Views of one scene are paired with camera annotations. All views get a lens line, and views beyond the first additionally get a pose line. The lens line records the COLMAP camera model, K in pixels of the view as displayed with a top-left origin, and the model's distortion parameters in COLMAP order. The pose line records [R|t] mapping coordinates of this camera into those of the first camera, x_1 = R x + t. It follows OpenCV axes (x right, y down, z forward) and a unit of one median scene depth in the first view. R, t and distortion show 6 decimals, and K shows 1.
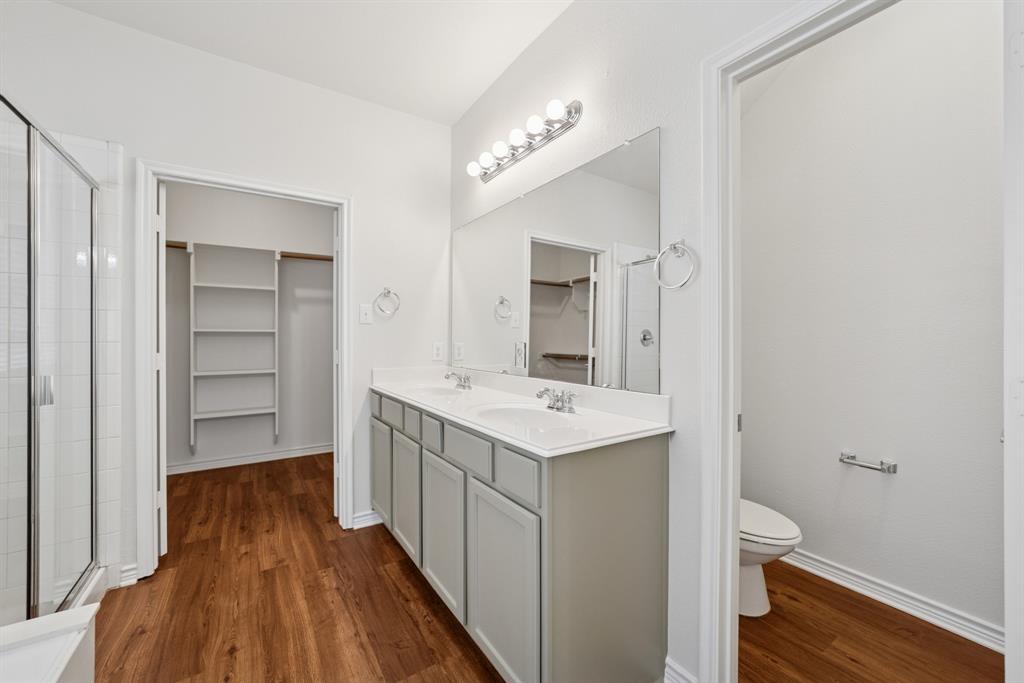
lens RADIAL K [[401.7, 0, 512.8], [0, 401.7, 338.9], [0, 0, 1]] dist [0.000121, 0.002880]
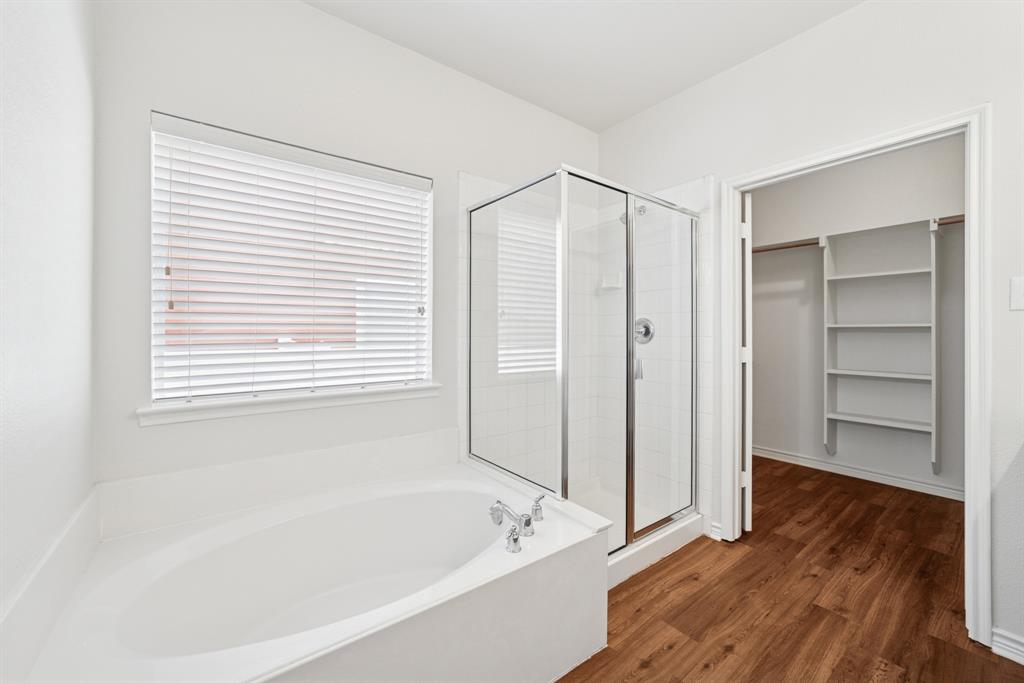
lens RADIAL K [[401.7, 0, 512.0], [0, 401.7, 334.5], [0, 0, 1]] dist [0.000121, 0.002880]
pose [[0.101329, 0.005017, -0.994840, 0.154377], [-0.006265, 0.999971, 0.004404, -0.000921], [0.994833, 0.005786, 0.101357, 0.241661]]
